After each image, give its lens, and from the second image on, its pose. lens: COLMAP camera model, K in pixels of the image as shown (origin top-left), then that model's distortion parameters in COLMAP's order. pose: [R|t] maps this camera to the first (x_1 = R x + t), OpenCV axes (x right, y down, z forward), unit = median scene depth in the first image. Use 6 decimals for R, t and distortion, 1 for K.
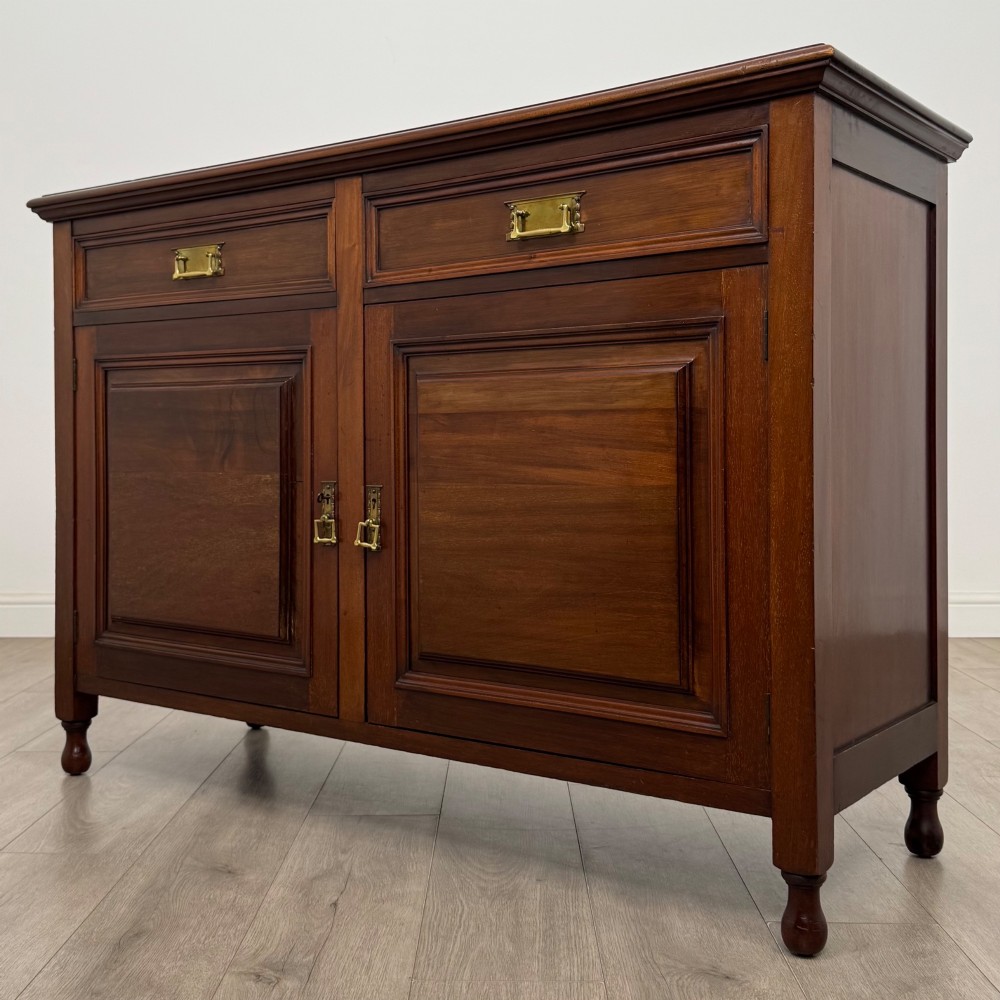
lens RADIAL K [[1249.8, 0, 488.9], [0, 1249.8, 452.2], [0, 0, 1]] dist [0.057409, 0.000000]
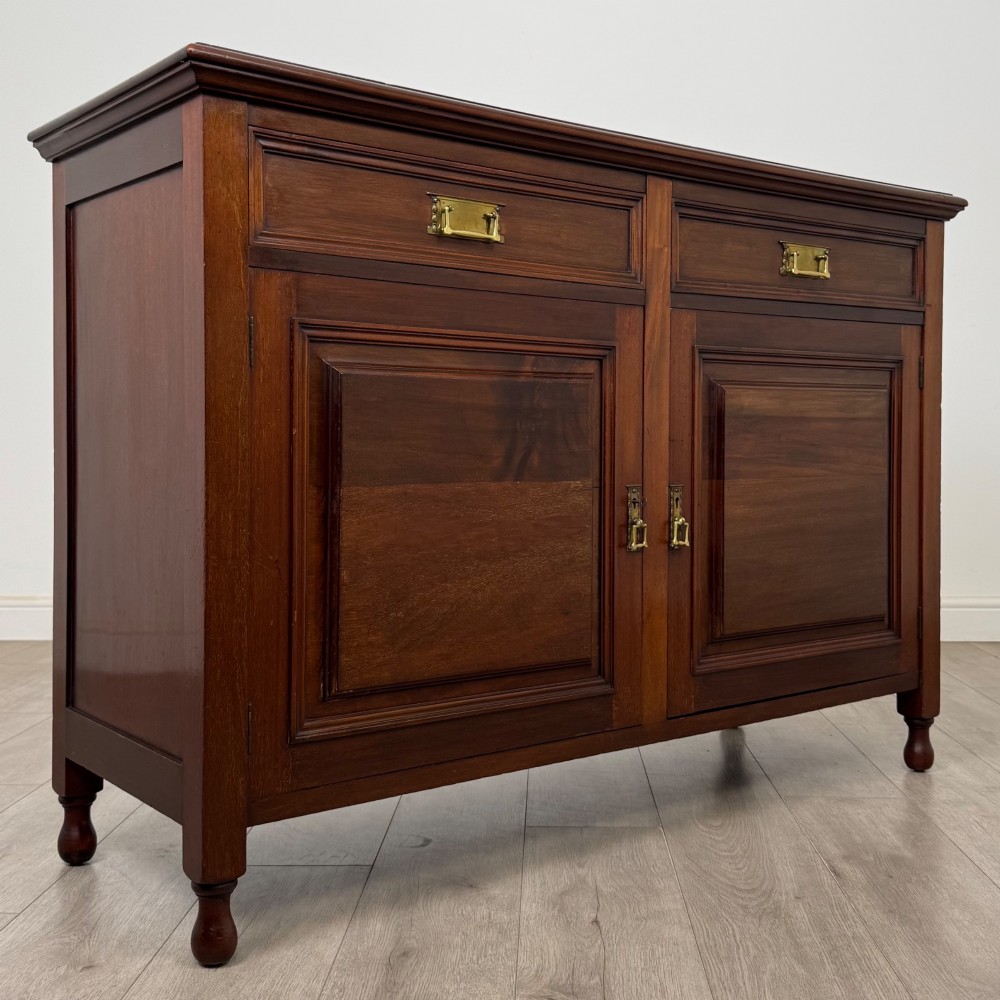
lens RADIAL K [[1249.8, 0, 473.1], [0, 1249.8, 464.7], [0, 0, 1]] dist [0.057409, 0.000000]
pose [[0.299104, -0.019678, 0.954018, -1.116242], [0.007220, 0.999805, 0.018359, -0.010740], [-0.954193, 0.001396, 0.299188, 0.848329]]
